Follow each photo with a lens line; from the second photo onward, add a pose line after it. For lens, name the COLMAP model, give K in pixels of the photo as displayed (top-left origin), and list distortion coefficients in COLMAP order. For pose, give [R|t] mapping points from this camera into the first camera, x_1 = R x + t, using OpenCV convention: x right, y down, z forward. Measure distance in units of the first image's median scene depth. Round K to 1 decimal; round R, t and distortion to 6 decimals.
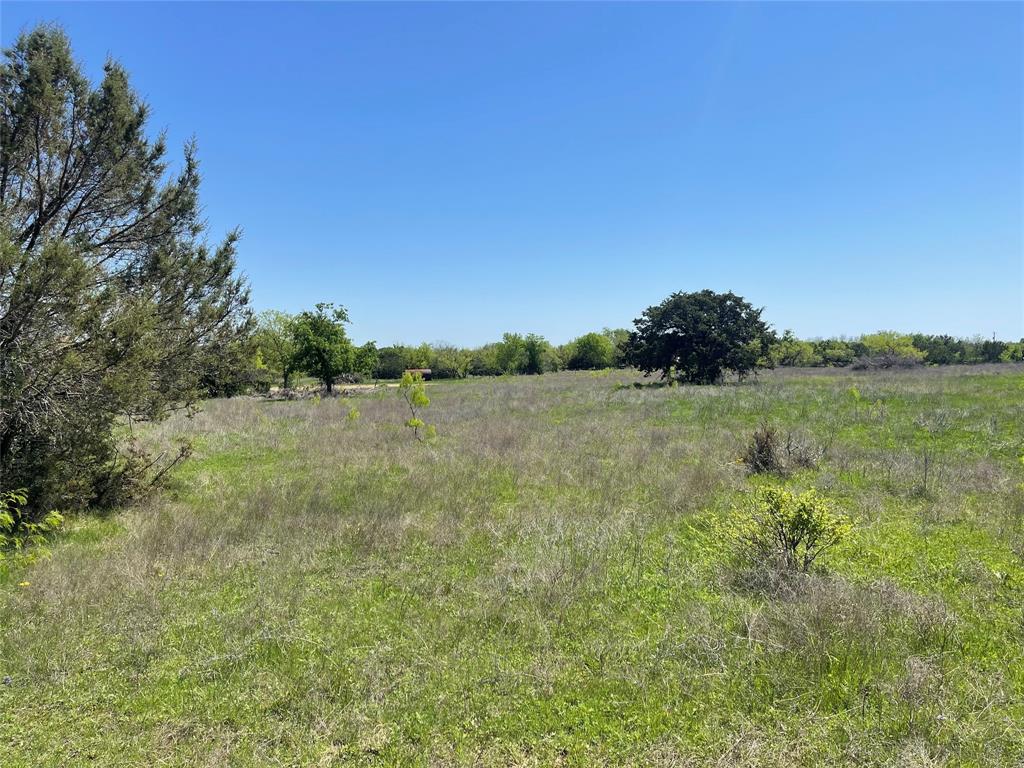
lens RADIAL K [[753.4, 0, 512.0], [0, 753.4, 384.0], [0, 0, 1]] dist [0.069535, -0.103540]
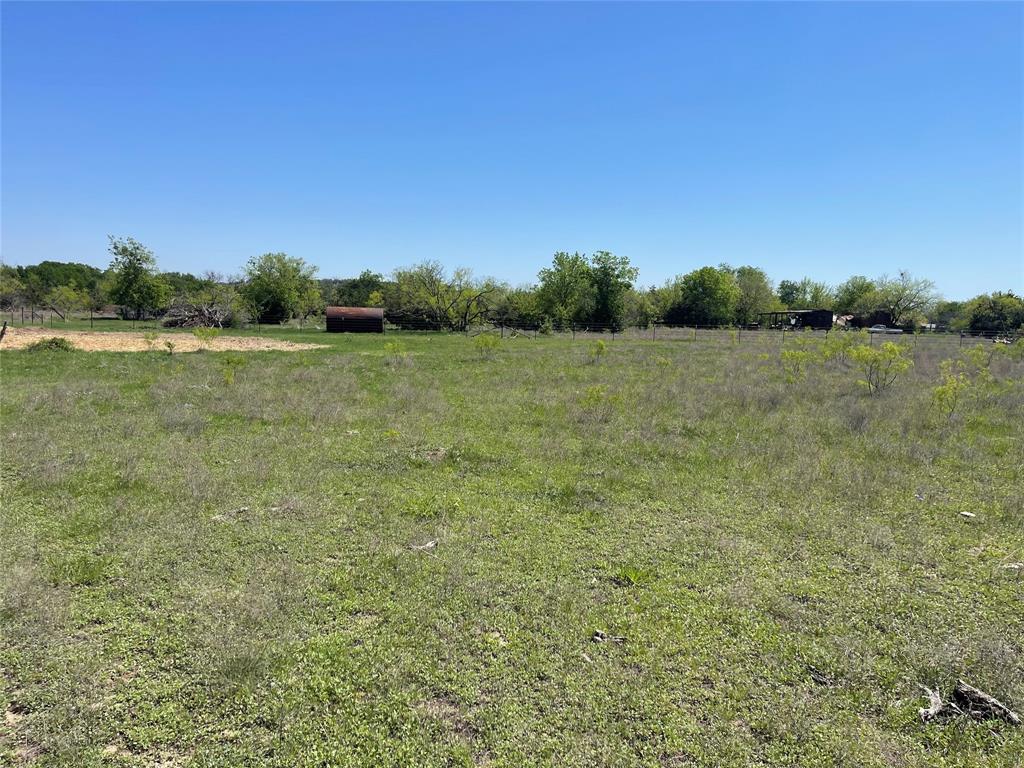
lens RADIAL K [[753.4, 0, 512.0], [0, 753.4, 384.0], [0, 0, 1]] dist [0.069535, -0.103540]
pose [[0.992827, 0.067567, -0.098634, 0.050100], [-0.060698, 0.995624, 0.071055, -0.024886], [0.103003, -0.064559, 0.992584, 1.194951]]
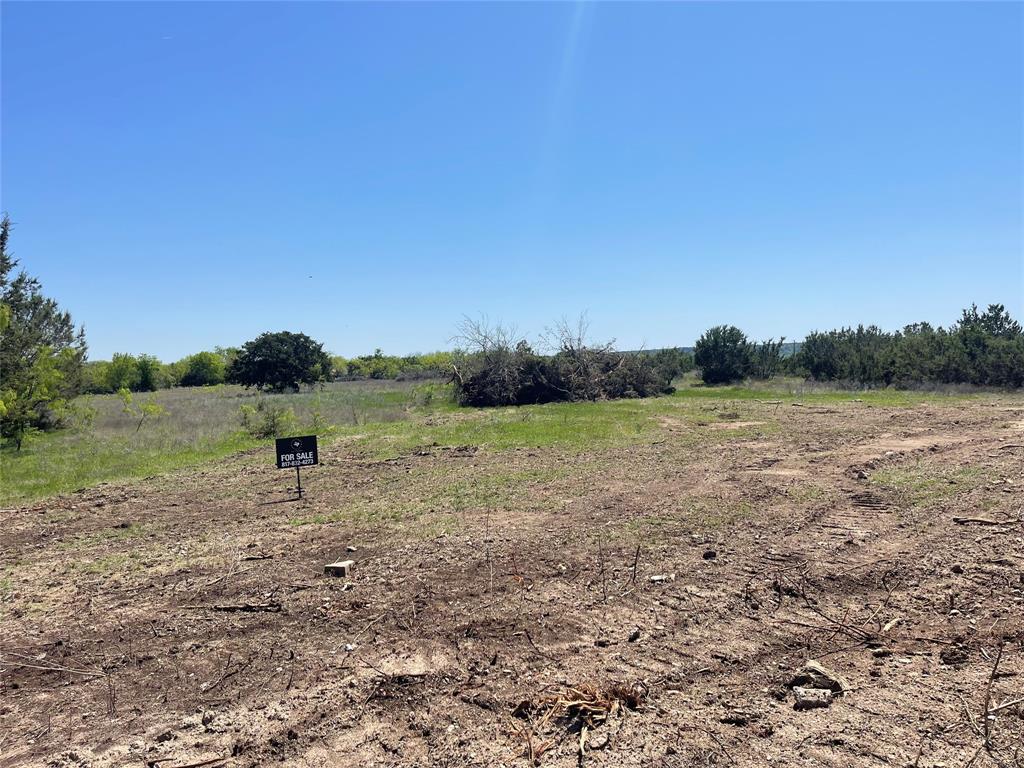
lens RADIAL K [[753.4, 0, 512.0], [0, 753.4, 384.0], [0, 0, 1]] dist [0.069535, -0.103540]
pose [[0.882186, -0.025296, 0.470222, -0.056023], [0.033523, 0.999396, -0.009131, 0.009903], [-0.469707, 0.023818, 0.882501, -0.517989]]
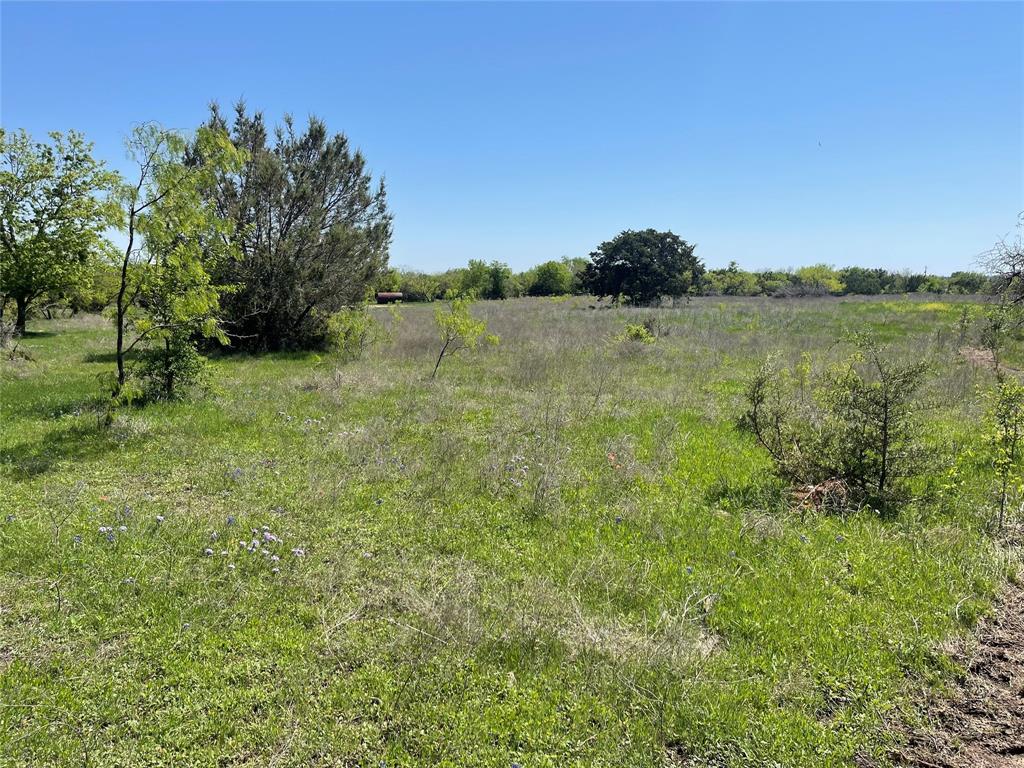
lens RADIAL K [[753.4, 0, 512.0], [0, 753.4, 384.0], [0, 0, 1]] dist [0.069535, -0.103540]
pose [[0.998240, 0.009889, 0.058467, -0.029880], [-0.015488, 0.995251, 0.096107, 0.008958], [-0.057239, -0.096843, 0.993652, -0.199849]]
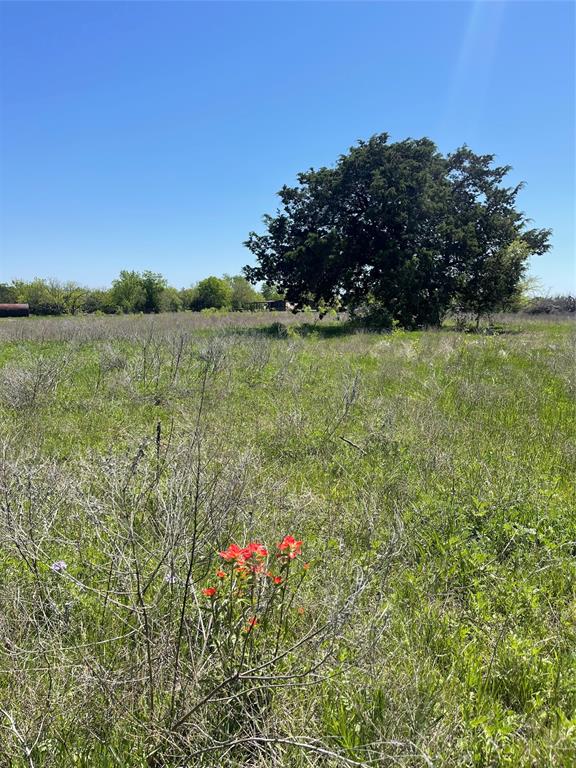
lens RADIAL K [[565.1, 0, 288.0], [0, 565.1, 384.0], [0, 0, 1]] dist [0.069535, -0.103540]
pose [[0.972874, -0.002687, 0.231320, 0.077422], [-0.021093, 0.994737, 0.100266, 0.000861], [-0.230372, -0.102425, 0.967697, 0.600596]]
